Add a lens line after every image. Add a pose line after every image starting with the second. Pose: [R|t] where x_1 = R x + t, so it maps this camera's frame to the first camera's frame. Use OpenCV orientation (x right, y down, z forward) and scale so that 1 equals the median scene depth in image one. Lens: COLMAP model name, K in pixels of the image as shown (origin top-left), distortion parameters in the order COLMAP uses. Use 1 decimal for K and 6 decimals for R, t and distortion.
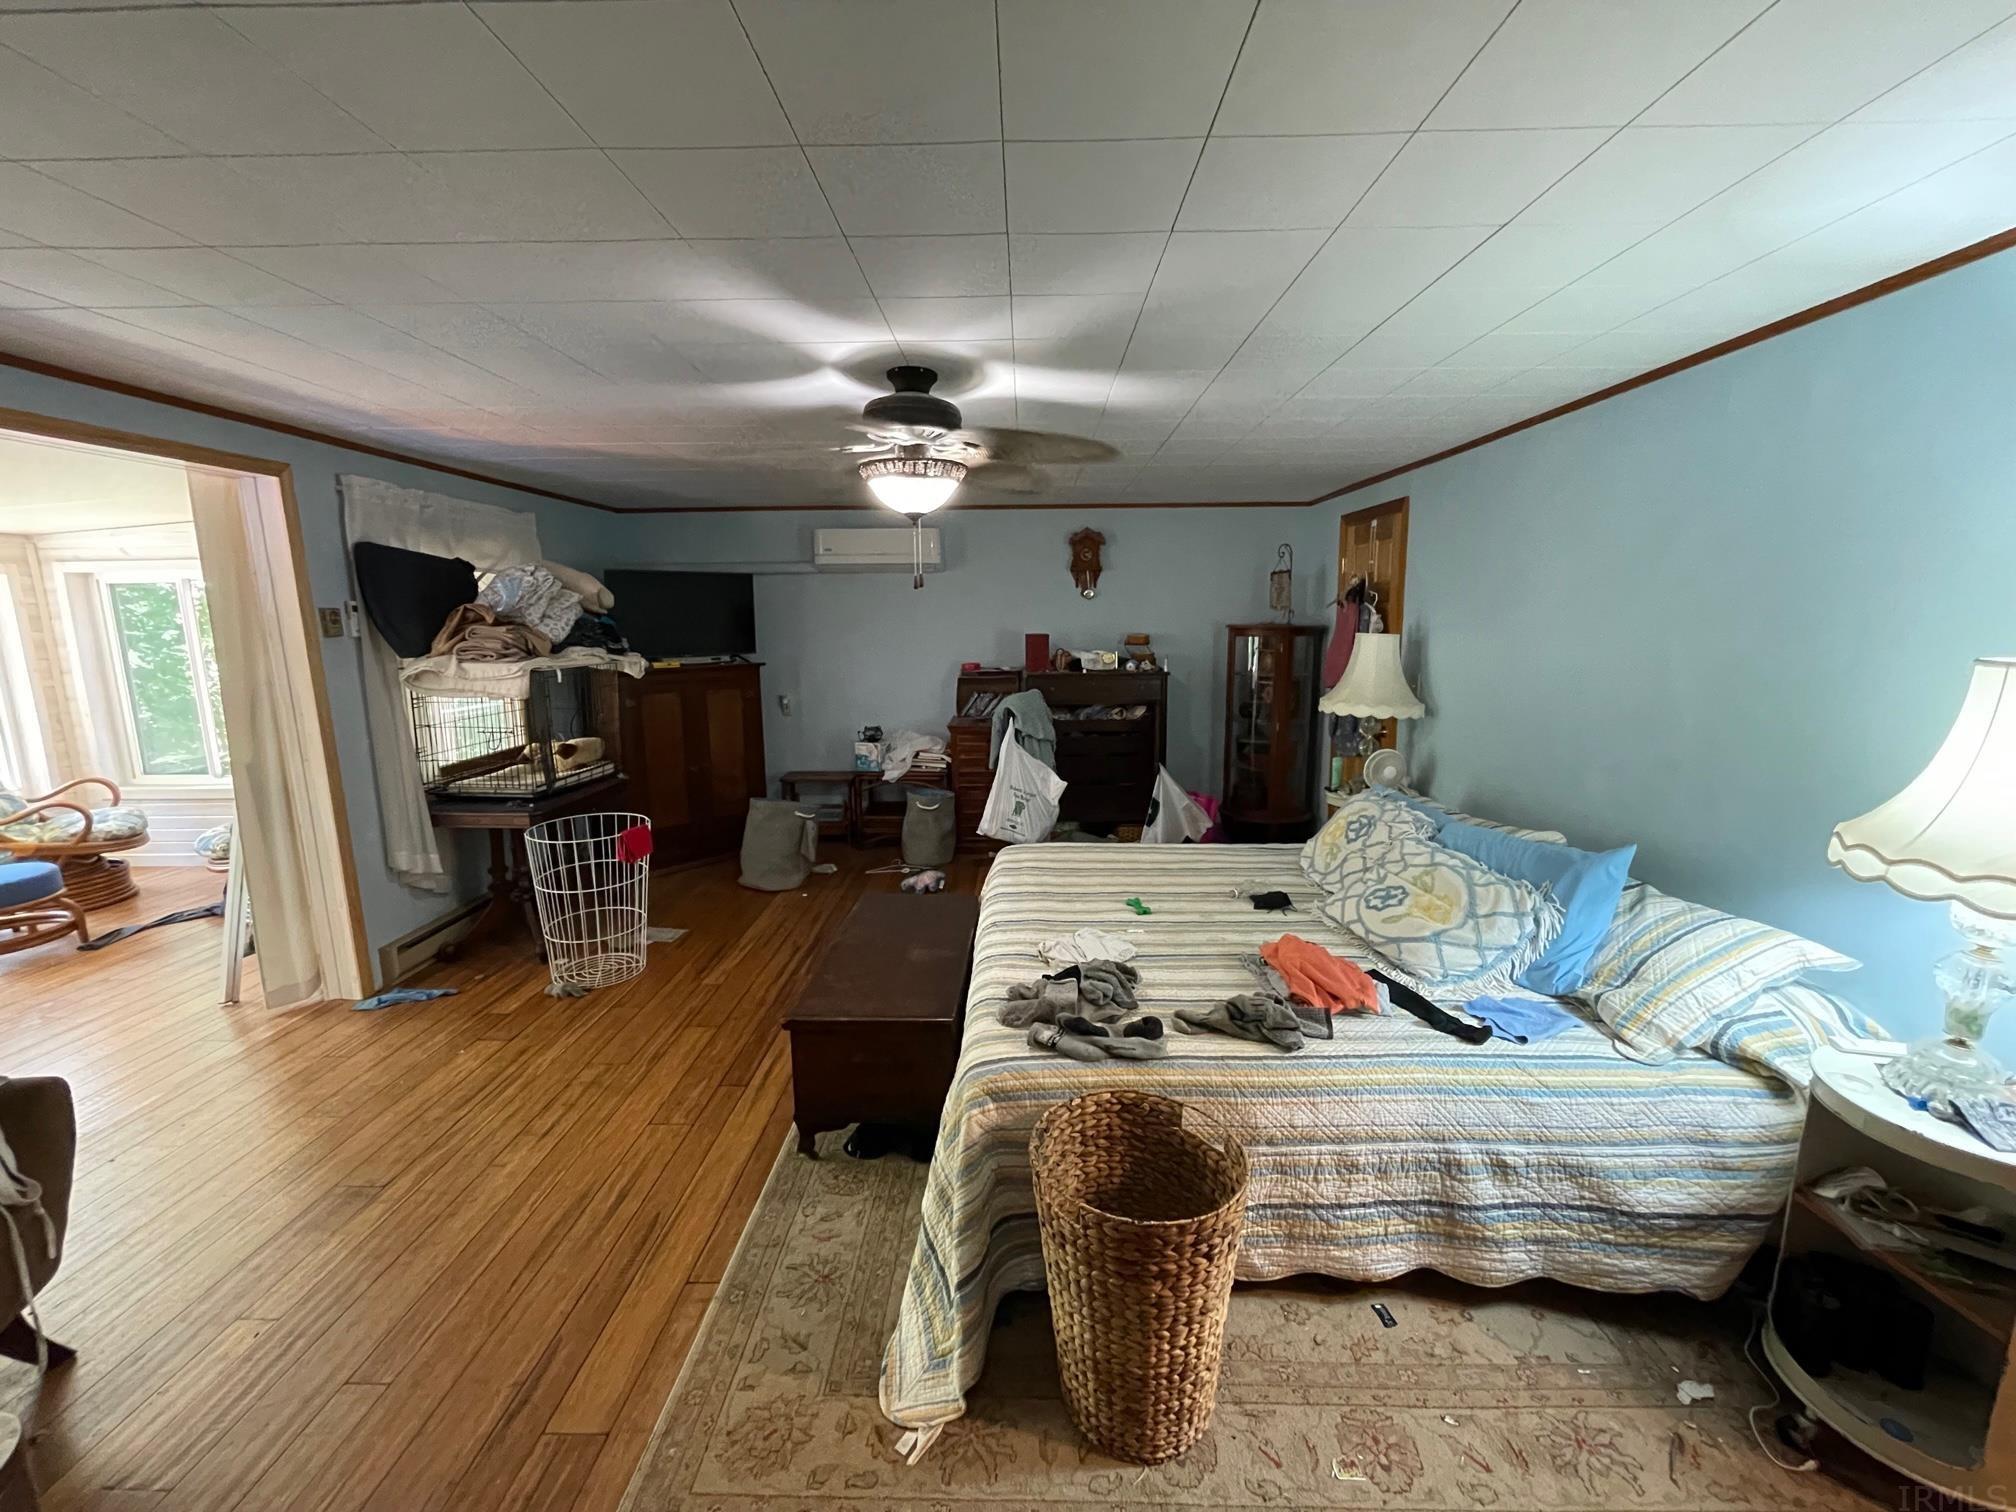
lens RADIAL K [[813.3, 0, 1008.0], [0, 813.3, 756.0], [0, 0, 1]] dist [0.000381, -0.003318]
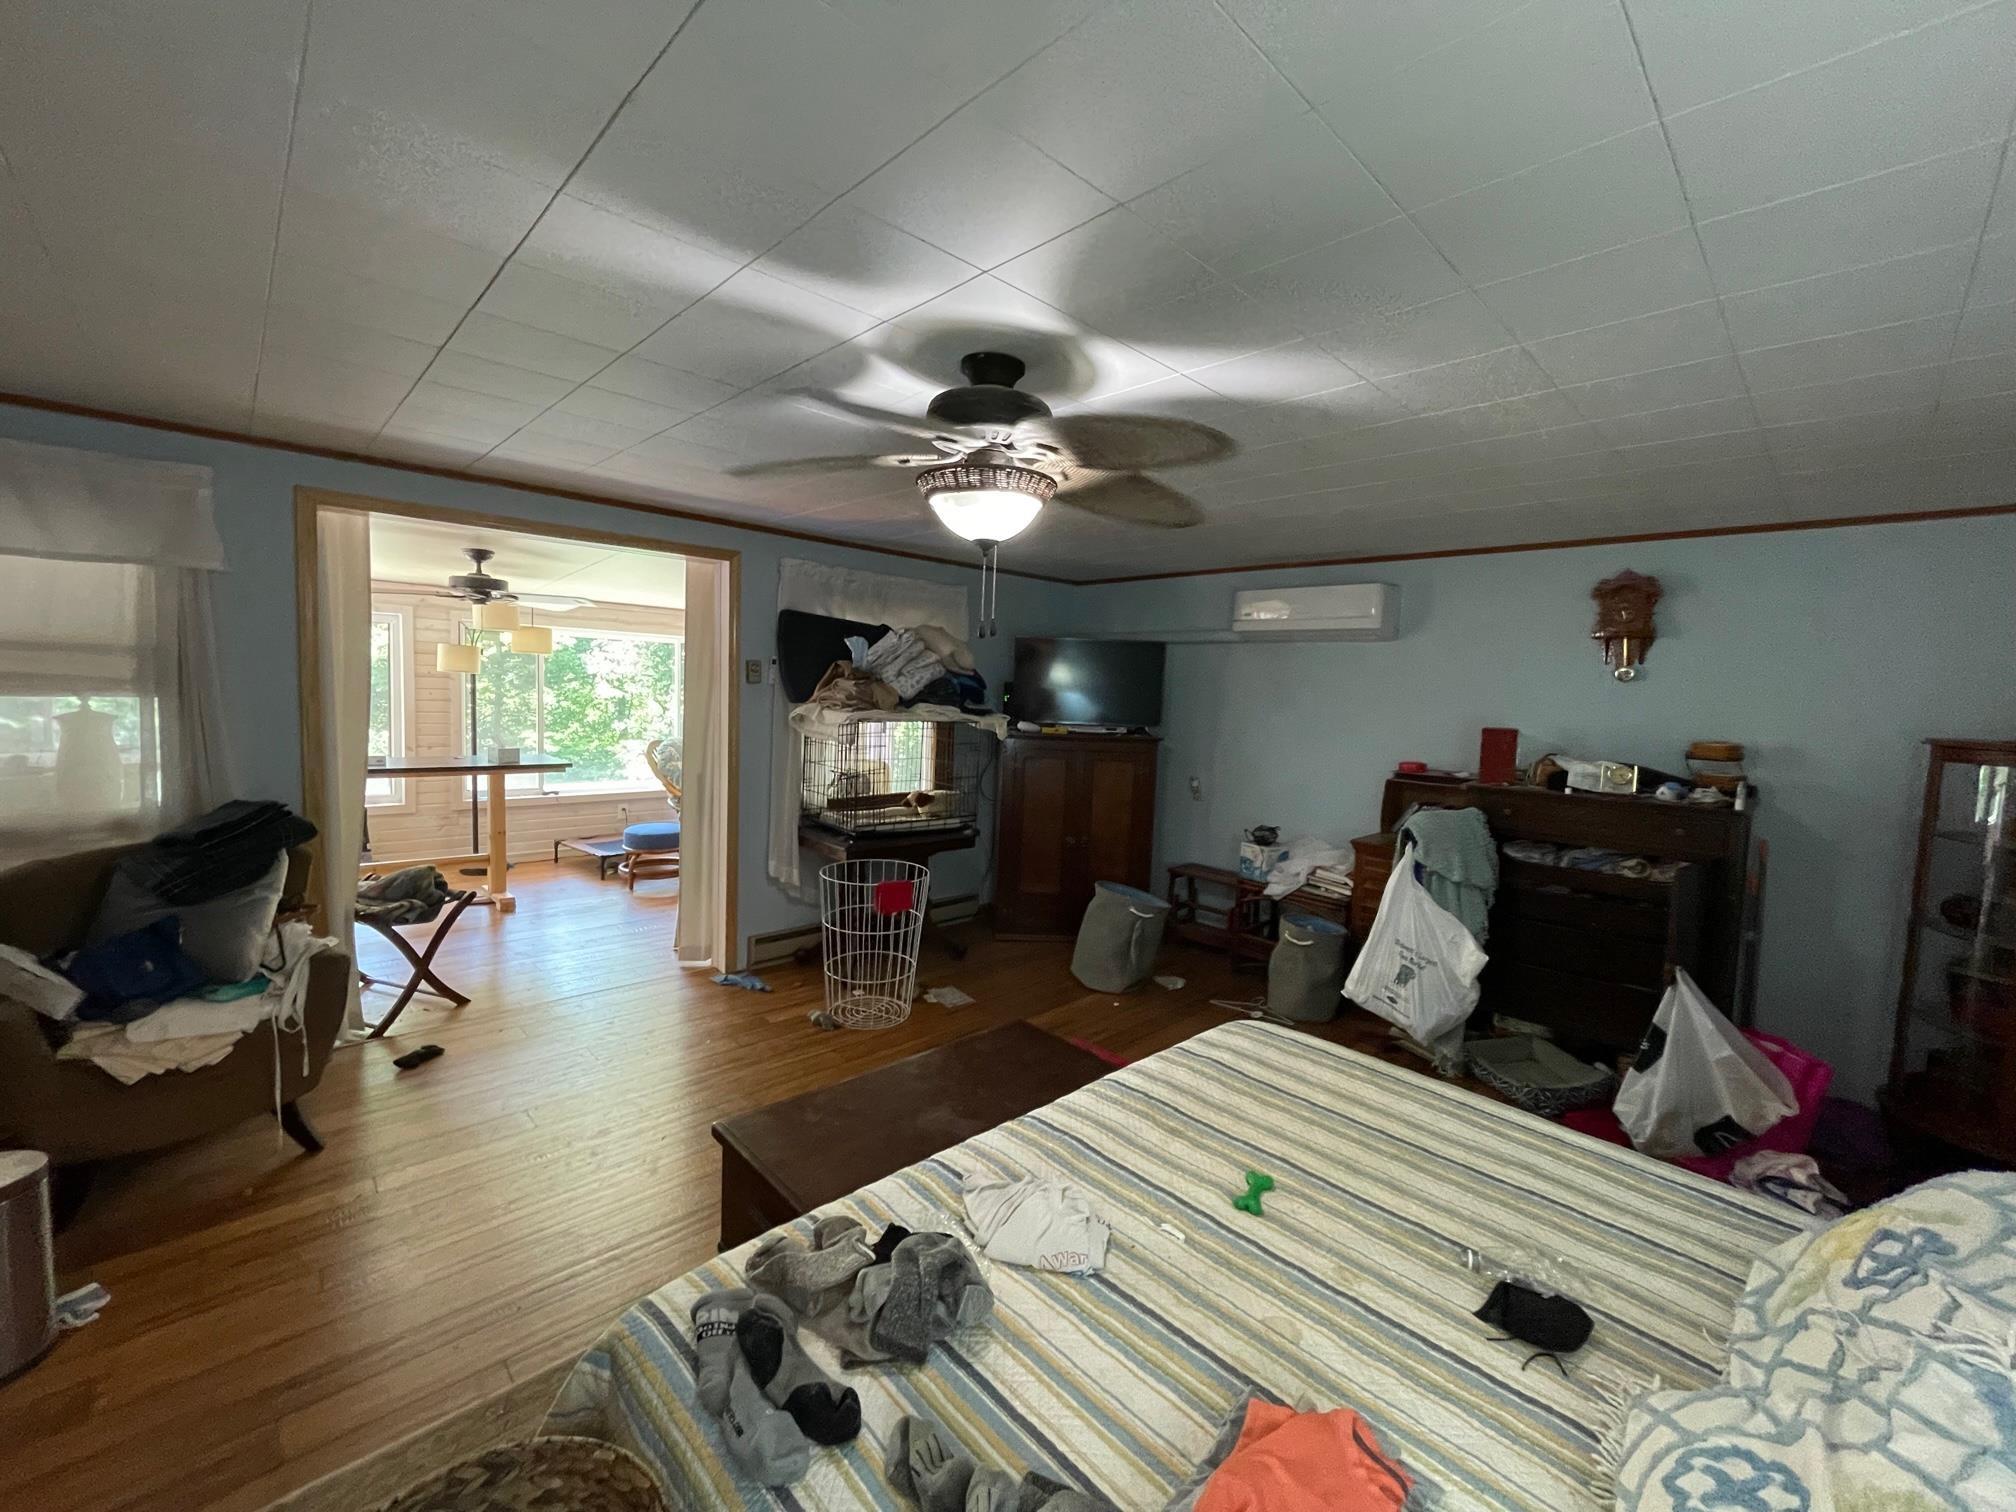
lens RADIAL K [[813.3, 0, 1008.0], [0, 813.3, 756.0], [0, 0, 1]] dist [0.000381, -0.003318]
pose [[0.708343, 0.096044, -0.699304, 0.294243], [-0.166789, 0.985420, -0.033605, -0.048091], [0.685880, 0.140441, 0.714034, 0.318050]]
